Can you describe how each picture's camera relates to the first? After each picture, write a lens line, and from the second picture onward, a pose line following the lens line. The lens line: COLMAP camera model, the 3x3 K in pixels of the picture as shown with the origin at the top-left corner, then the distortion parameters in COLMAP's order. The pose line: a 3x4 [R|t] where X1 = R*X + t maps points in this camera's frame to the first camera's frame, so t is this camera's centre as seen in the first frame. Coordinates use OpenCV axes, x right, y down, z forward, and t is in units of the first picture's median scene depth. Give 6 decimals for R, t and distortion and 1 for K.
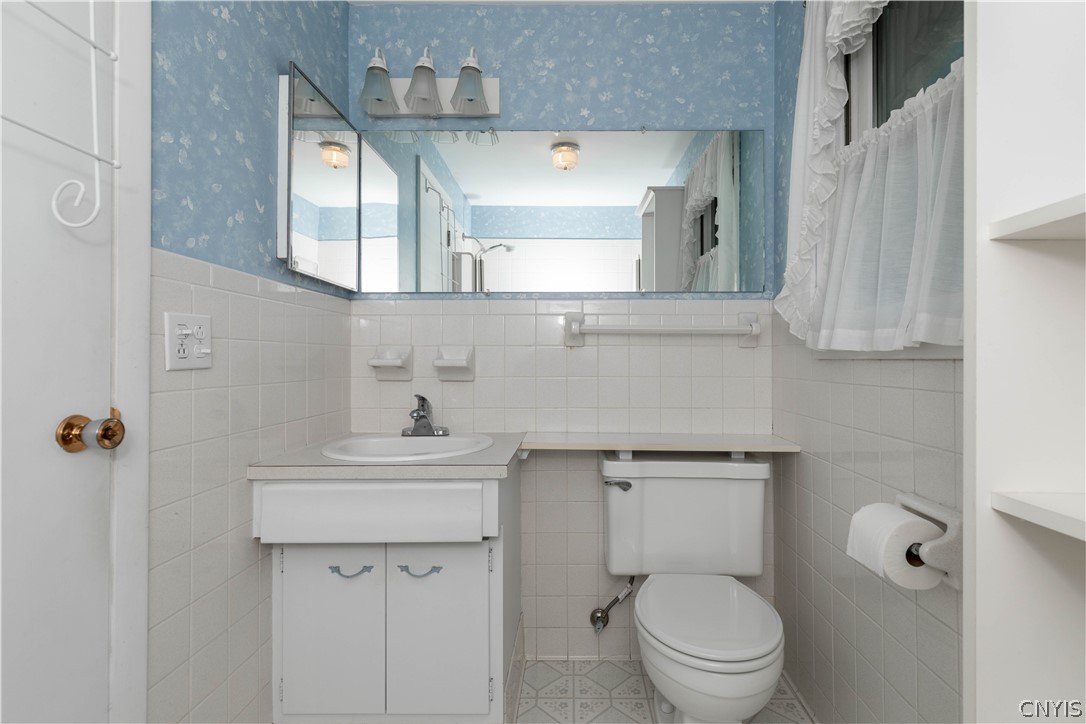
lens RADIAL K [[494.6, 0, 541.9], [0, 494.6, 359.9], [0, 0, 1]] dist [0.003047, -0.000204]
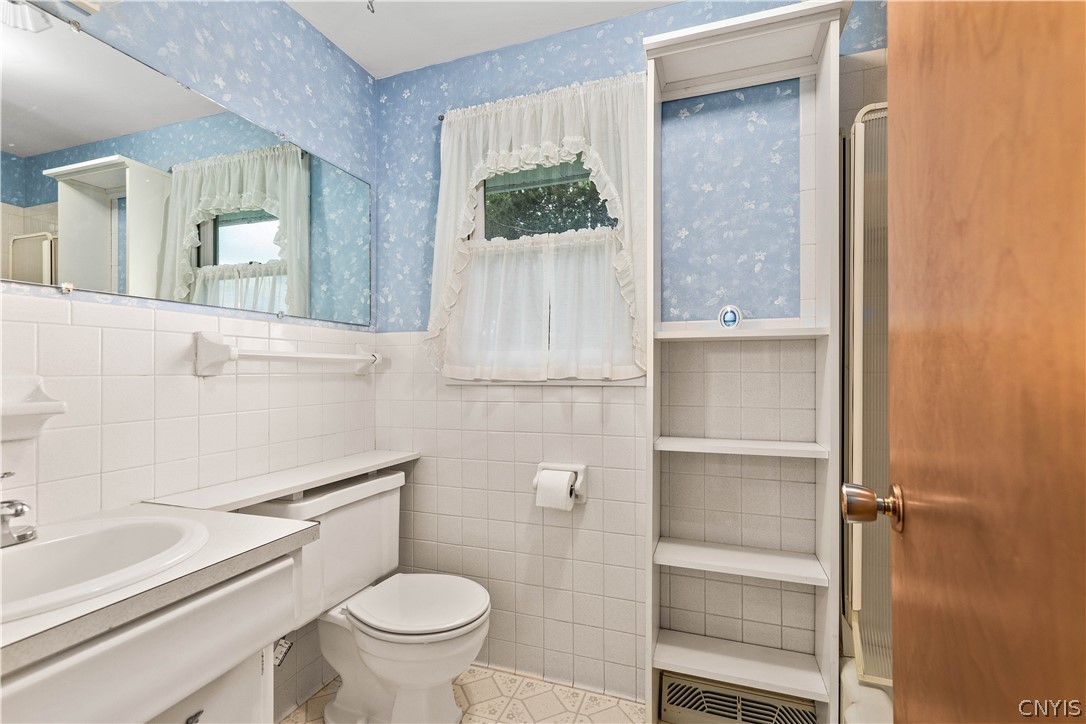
lens RADIAL K [[494.6, 0, 540.2], [0, 494.6, 364.6], [0, 0, 1]] dist [0.003047, -0.000204]
pose [[0.318454, 0.004714, 0.947926, -0.505973], [0.003864, 0.999973, -0.006271, -0.039241], [-0.947930, 0.005660, 0.318428, 0.263910]]
